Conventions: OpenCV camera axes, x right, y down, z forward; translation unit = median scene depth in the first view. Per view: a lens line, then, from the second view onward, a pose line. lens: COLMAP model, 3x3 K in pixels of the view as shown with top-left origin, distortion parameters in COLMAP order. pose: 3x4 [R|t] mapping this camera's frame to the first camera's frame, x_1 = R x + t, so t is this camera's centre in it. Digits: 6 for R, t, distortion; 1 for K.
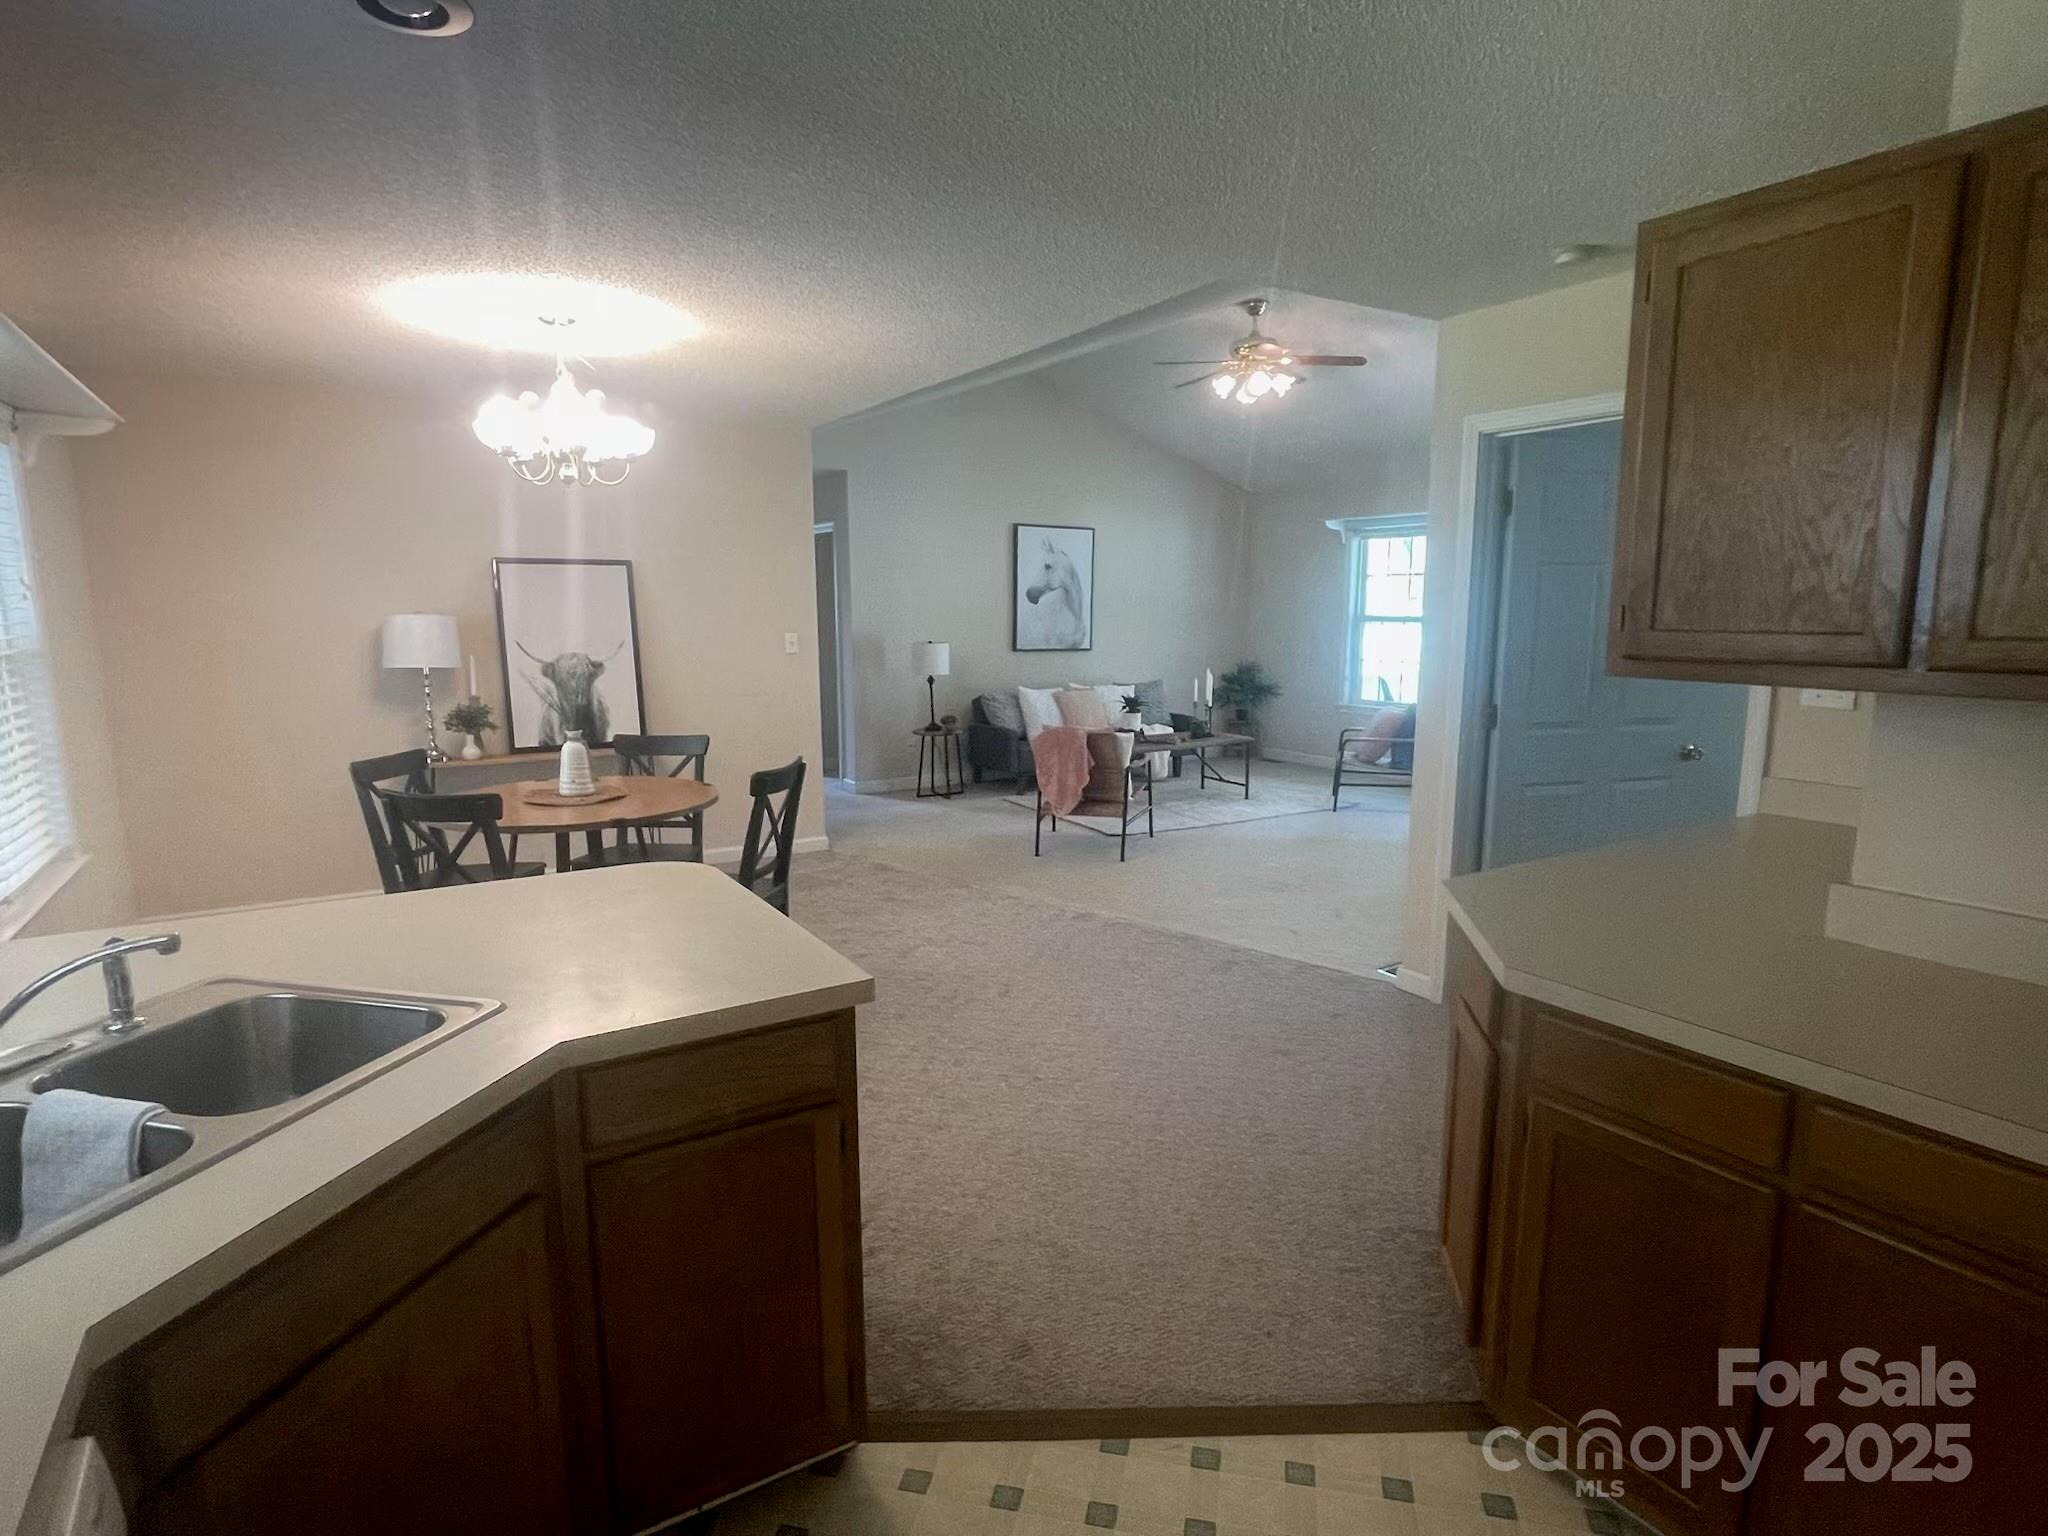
lens RADIAL K [[1091.2, 0, 1031.2], [0, 1091.2, 776.1], [0, 0, 1]] dist [-0.001087, -0.000033]
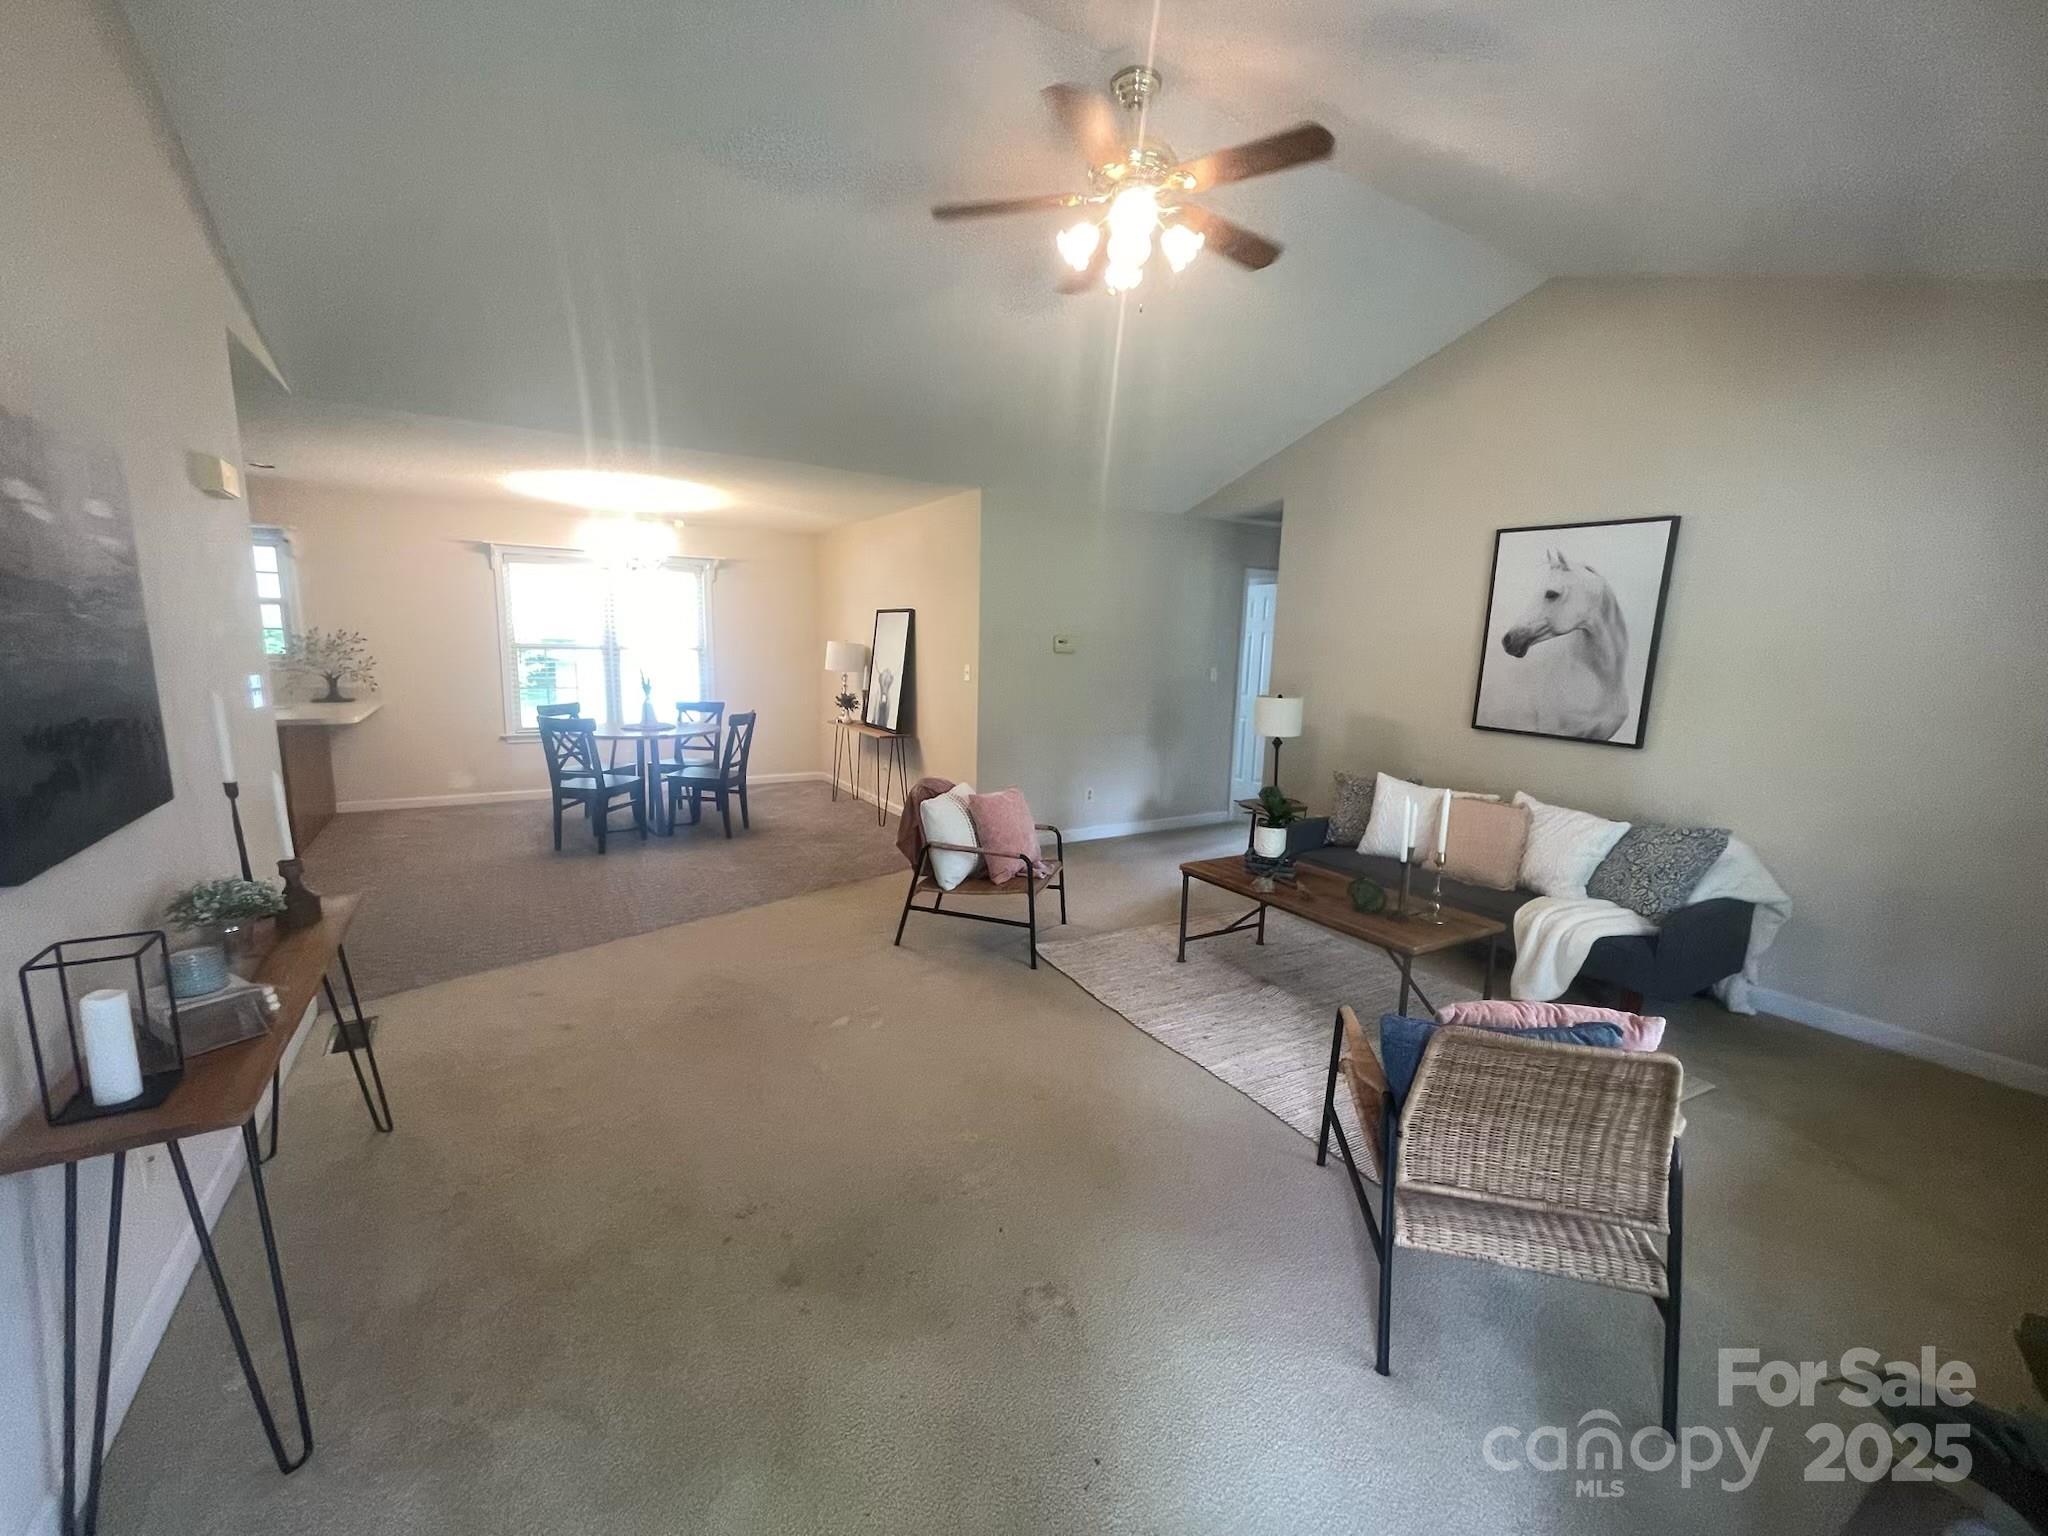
lens RADIAL K [[817.2, 0, 1019.1], [0, 817.2, 779.0], [0, 0, 1]] dist [-0.002539, 0.000328]
pose [[-0.013133, 0.173418, -0.984761, 0.470037], [-0.180908, 0.968181, 0.172911, -0.118741], [0.983412, 0.180422, 0.018657, 0.720497]]
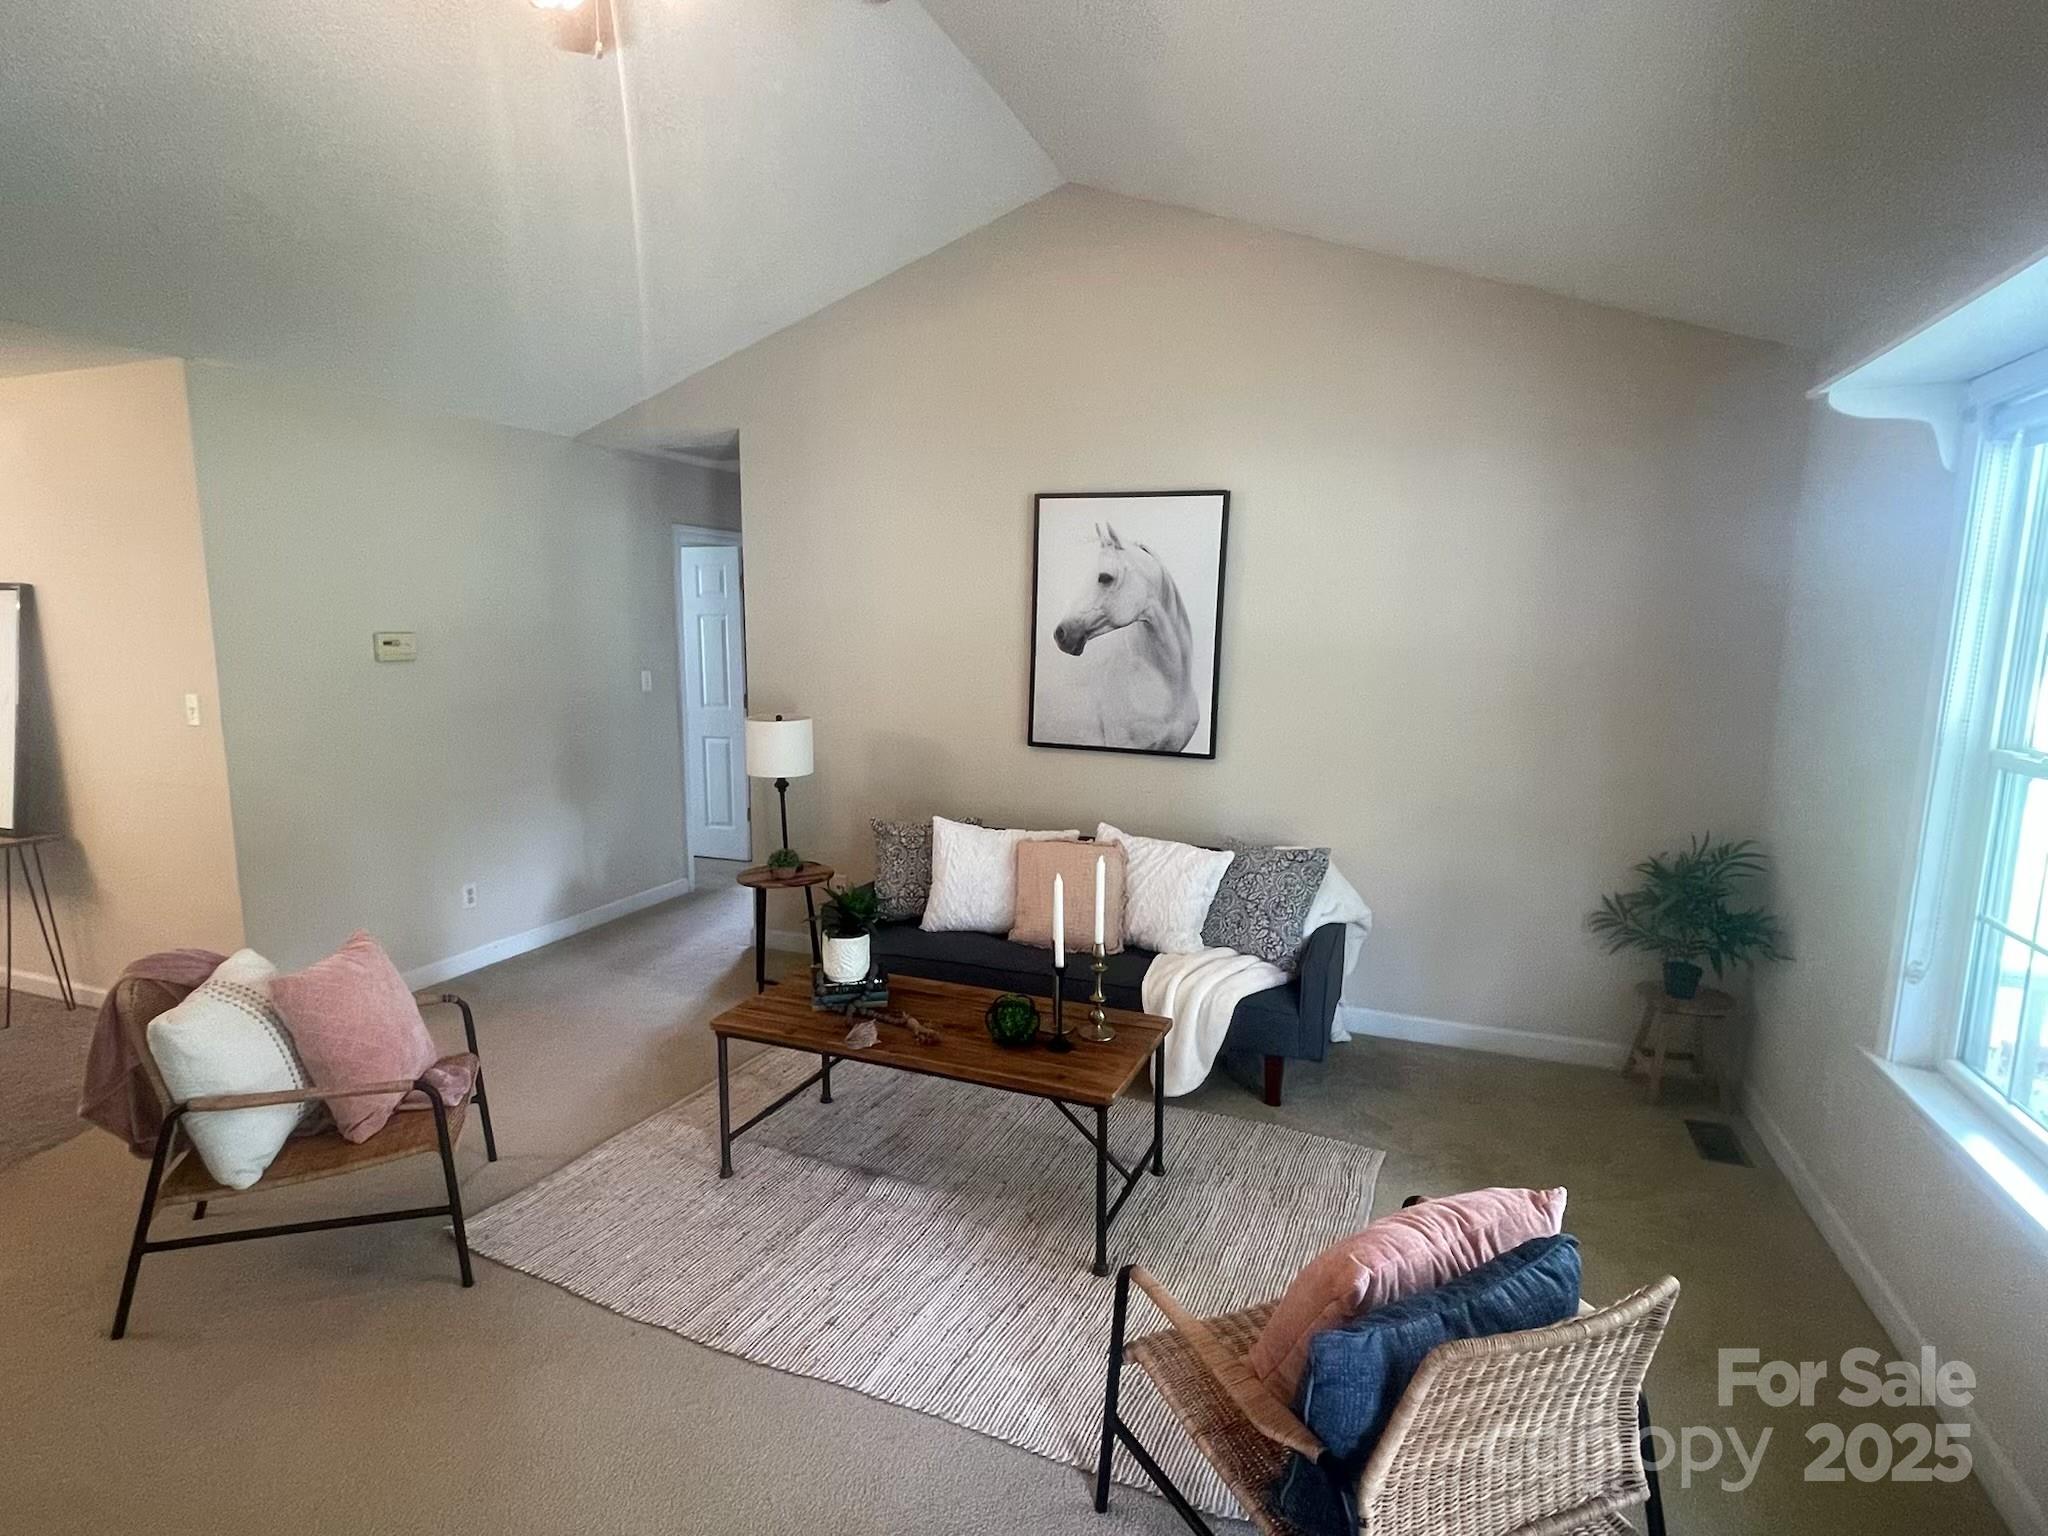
lens RADIAL K [[1042.0, 0, 1002.1], [0, 1042.0, 774.4], [0, 0, 1]] dist [-0.000614, -0.000690]
pose [[0.587018, 0.133496, -0.798492, 0.365584], [-0.139899, 0.988200, 0.062365, -0.127898], [0.797395, 0.075098, 0.598767, 0.689444]]
